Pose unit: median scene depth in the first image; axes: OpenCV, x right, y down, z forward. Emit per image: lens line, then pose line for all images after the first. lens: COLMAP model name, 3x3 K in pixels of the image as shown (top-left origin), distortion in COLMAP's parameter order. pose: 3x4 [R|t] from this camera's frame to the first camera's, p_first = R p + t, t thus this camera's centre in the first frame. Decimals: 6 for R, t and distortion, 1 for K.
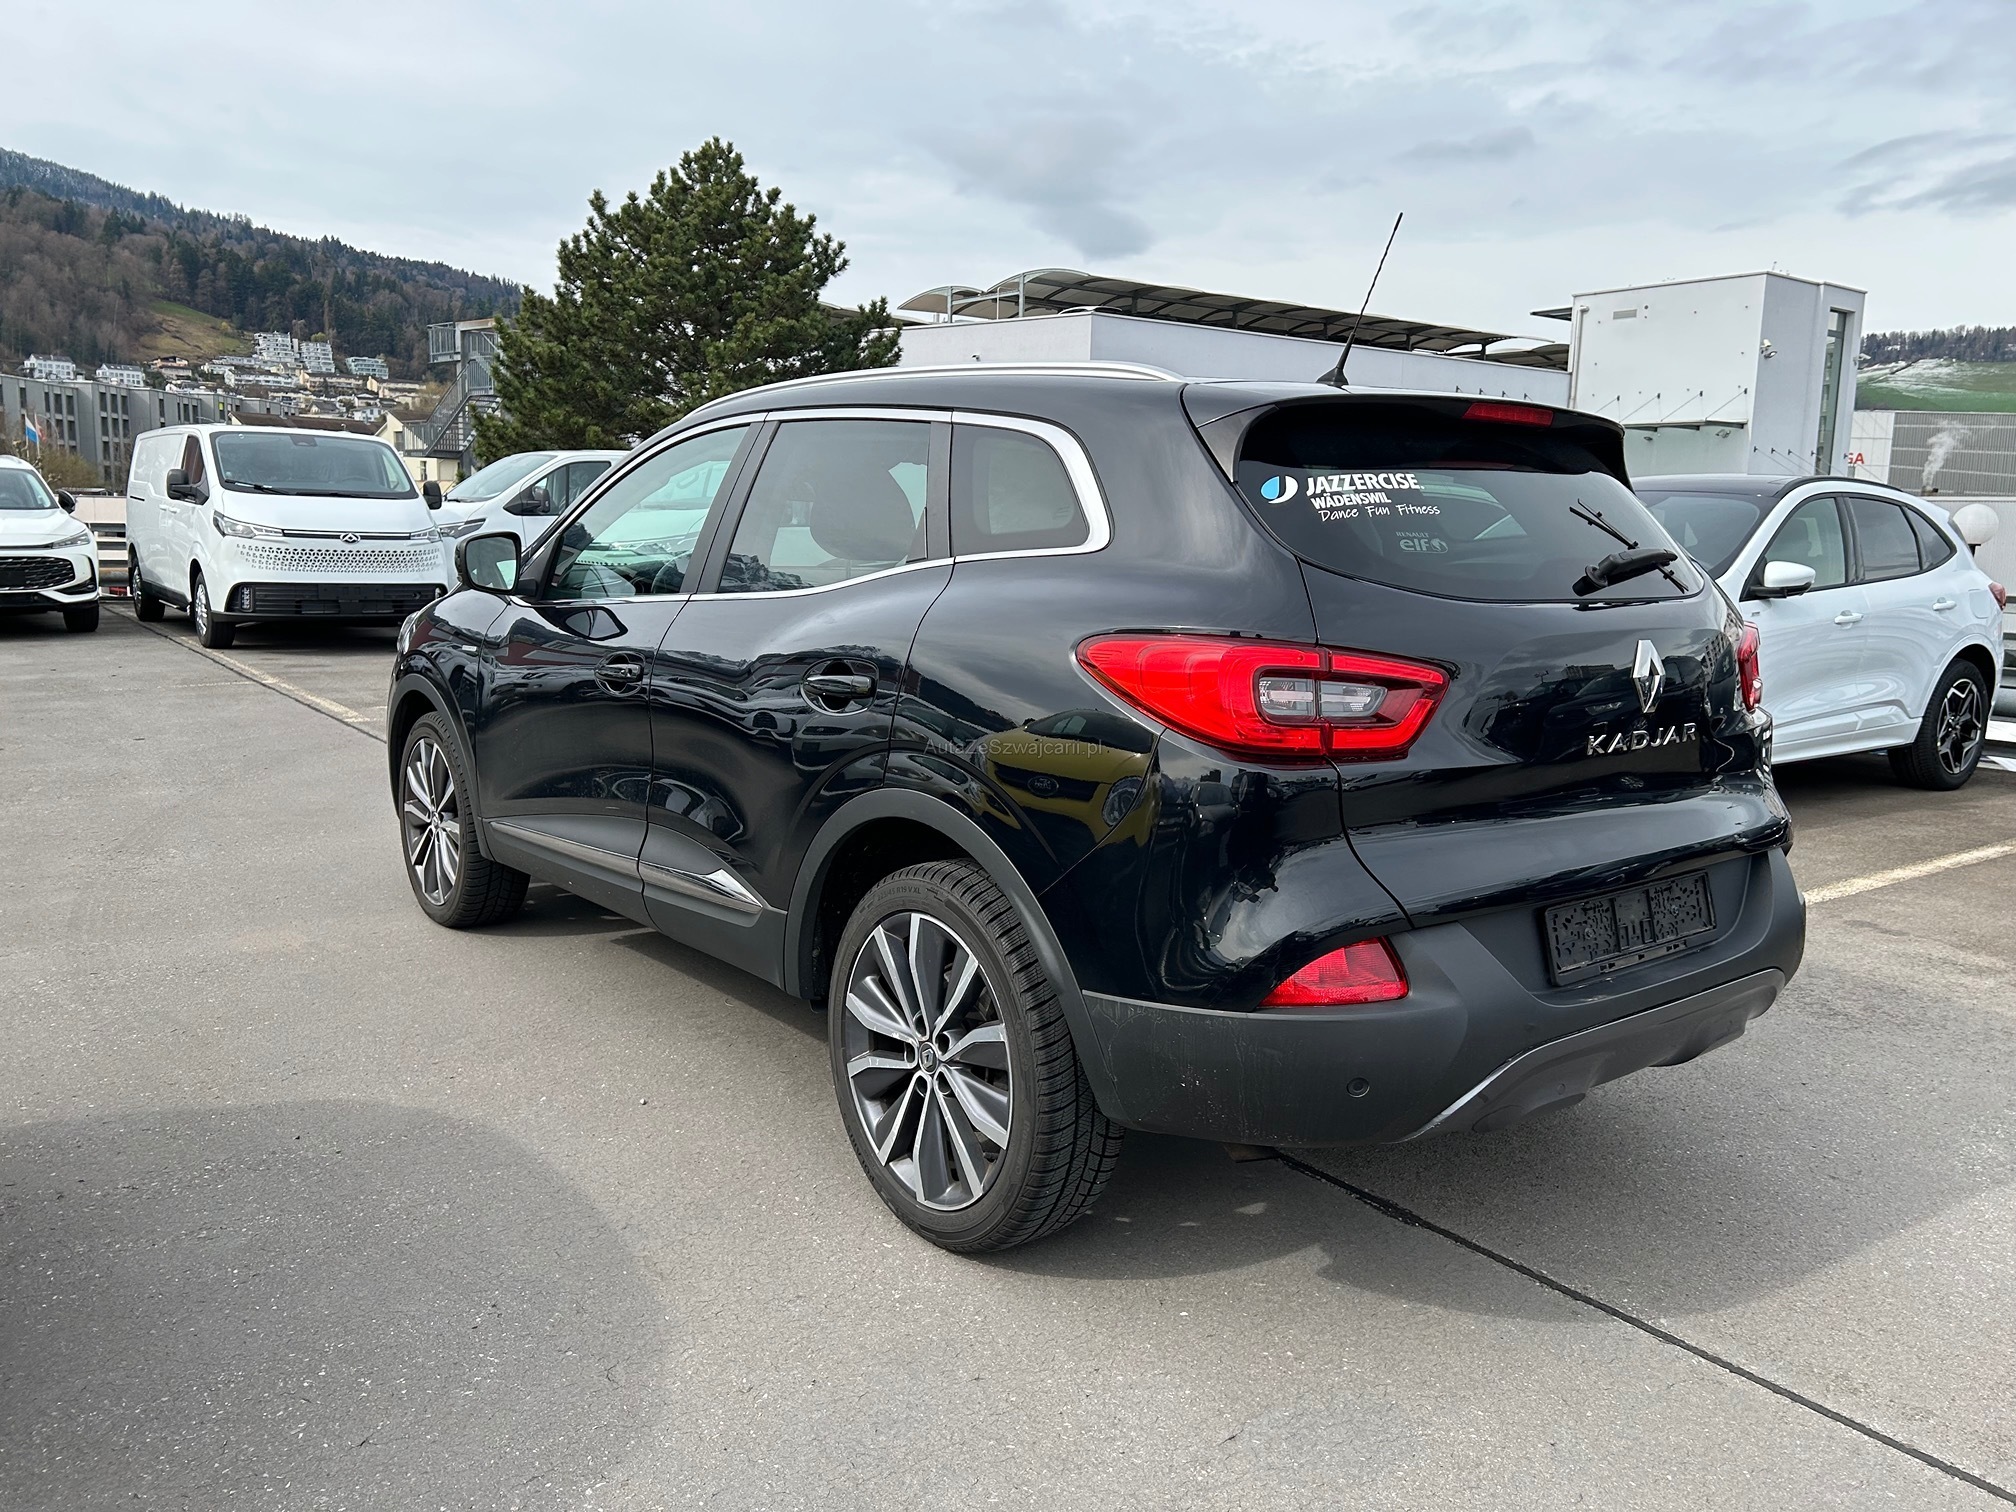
lens RADIAL K [[1583.3, 0, 1009.0], [0, 1583.3, 683.1], [0, 0, 1]] dist [0.062723, -0.076741]
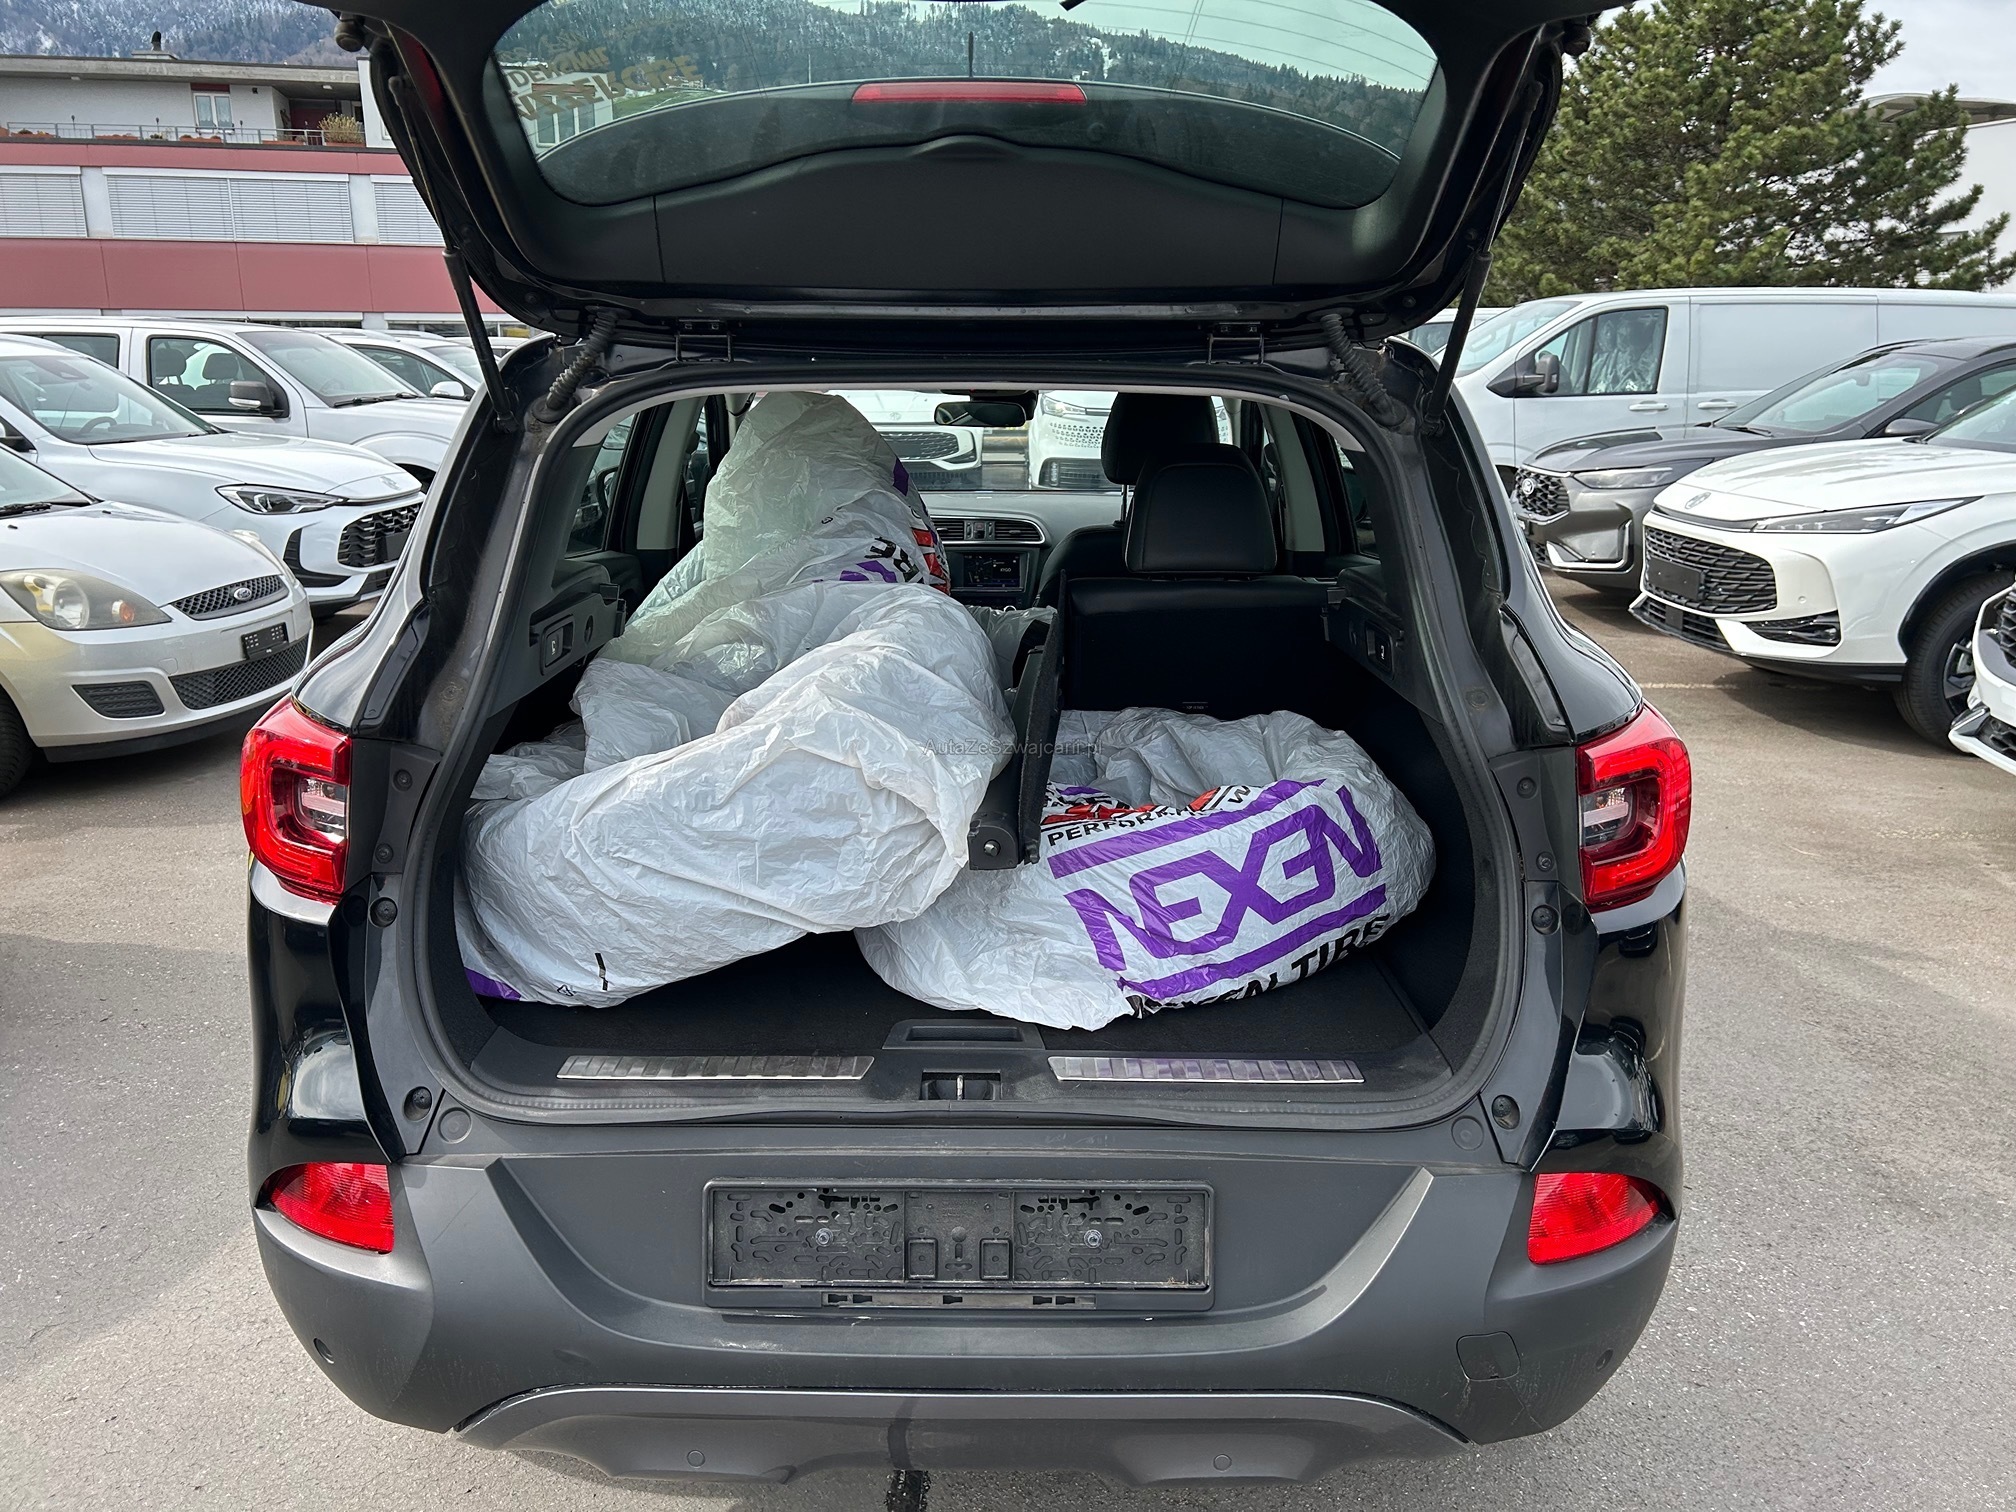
lens RADIAL K [[1583.3, 0, 985.8], [0, 1583.3, 692.8], [0, 0, 1]] dist [0.062723, -0.076741]
pose [[0.772099, 0.112234, -0.625514, 0.165991], [-0.048148, 0.991783, 0.118522, -0.027808], [0.633676, -0.061394, 0.771158, 0.123173]]
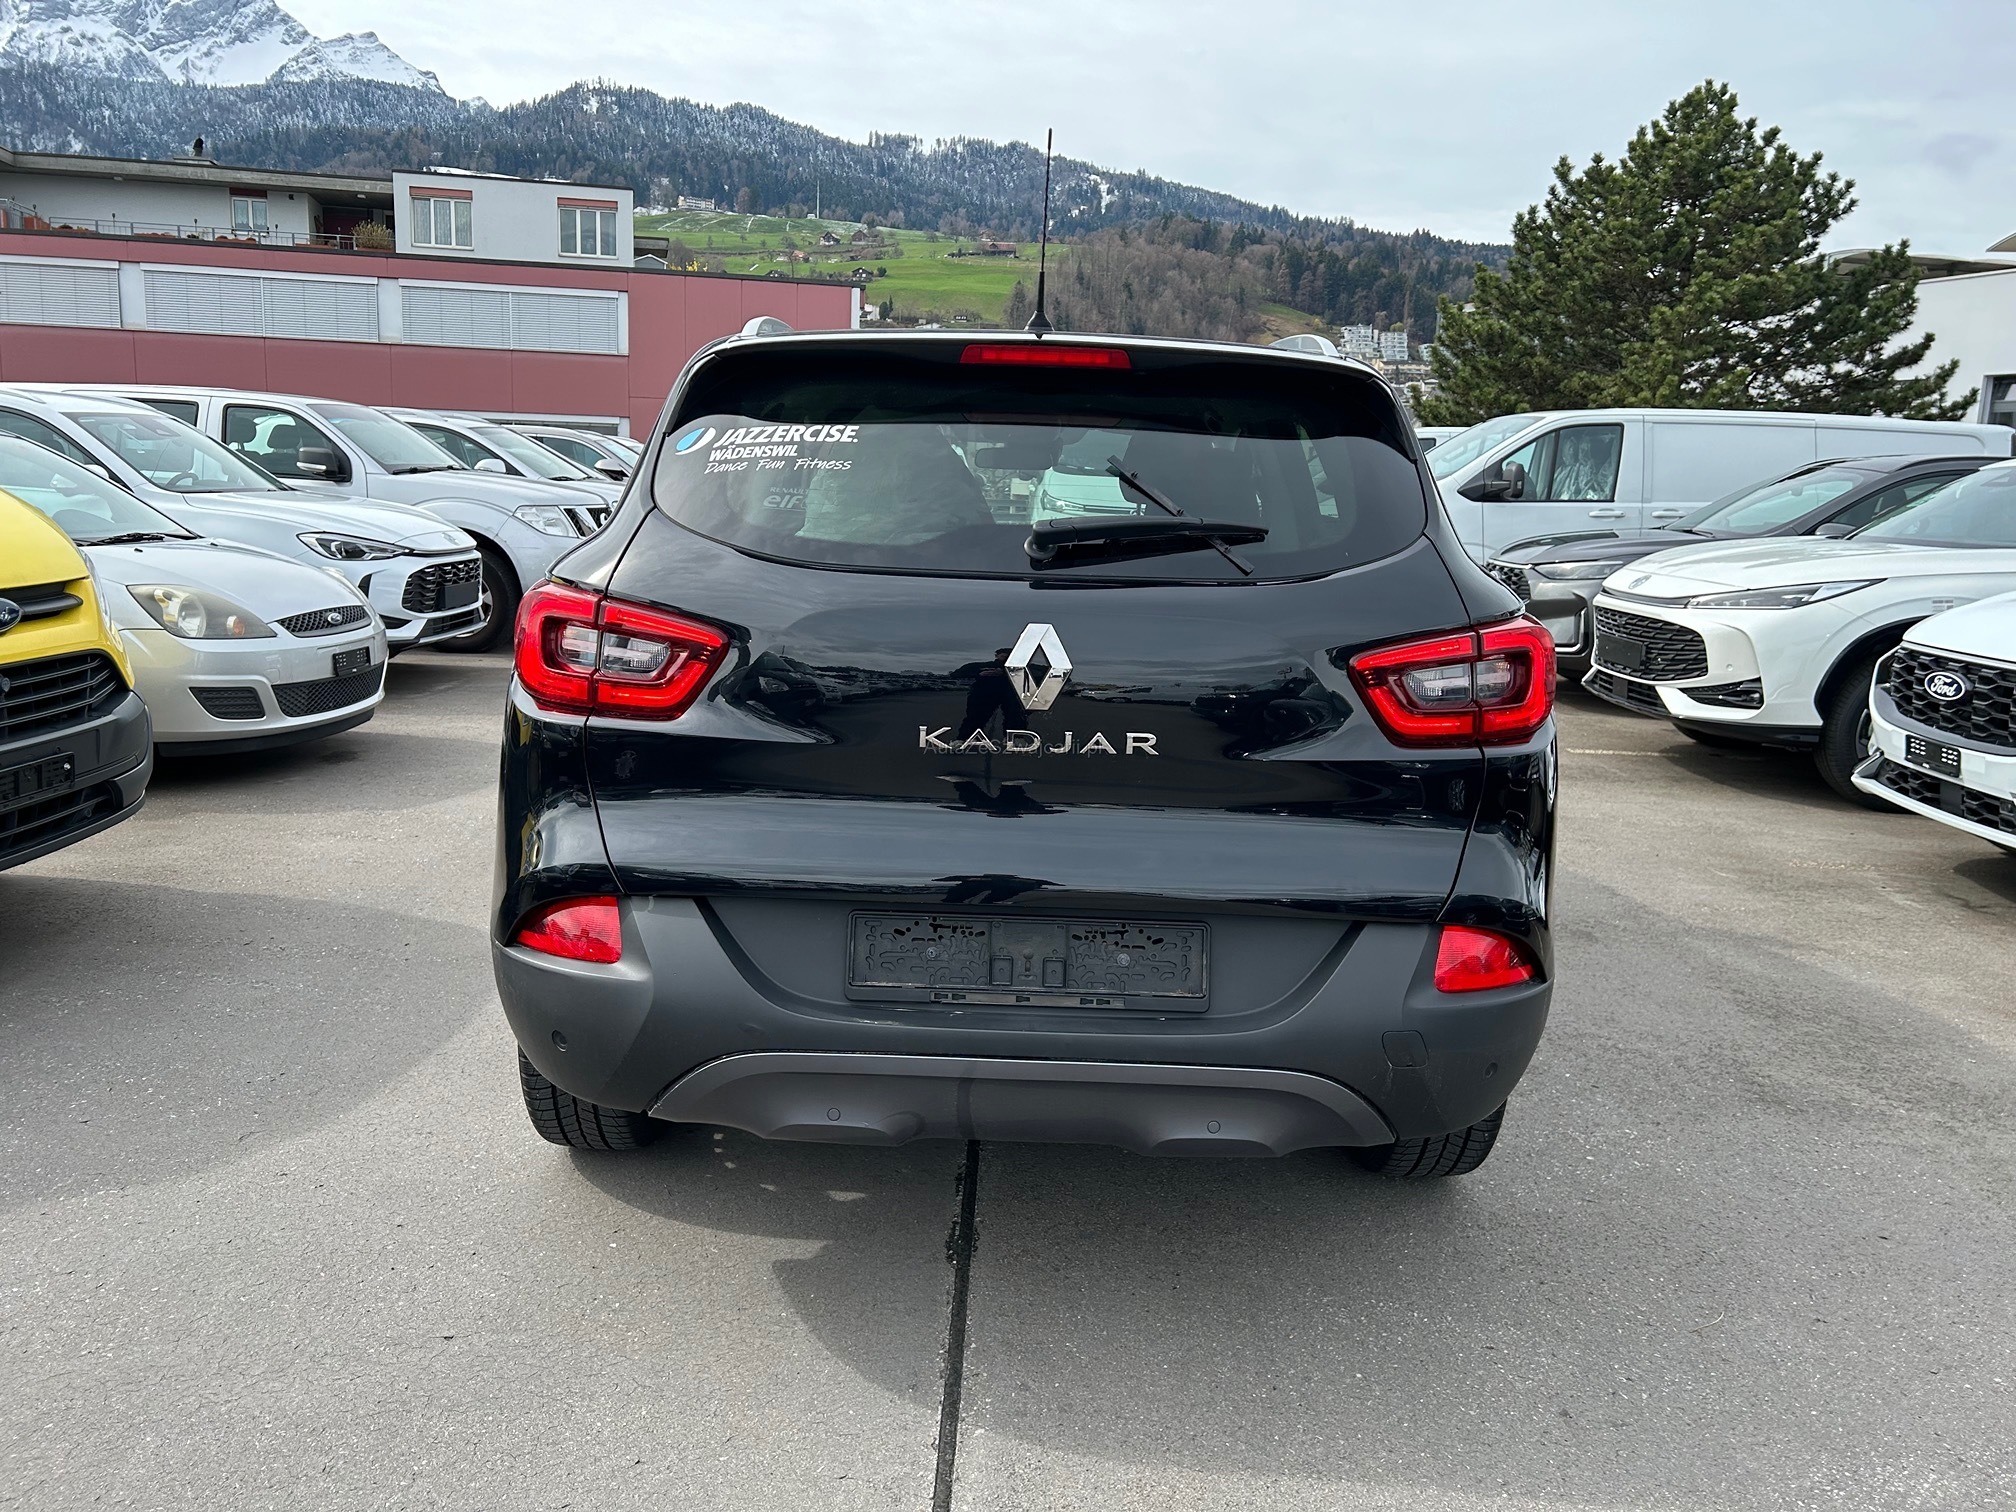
lens RADIAL K [[1583.3, 0, 981.3], [0, 1583.3, 679.5], [0, 0, 1]] dist [0.062723, -0.076741]
pose [[0.773725, 0.084812, -0.627819, 0.195296], [-0.079398, 0.996166, 0.036722, -0.005456], [0.628527, 0.021435, 0.777492, 0.073561]]
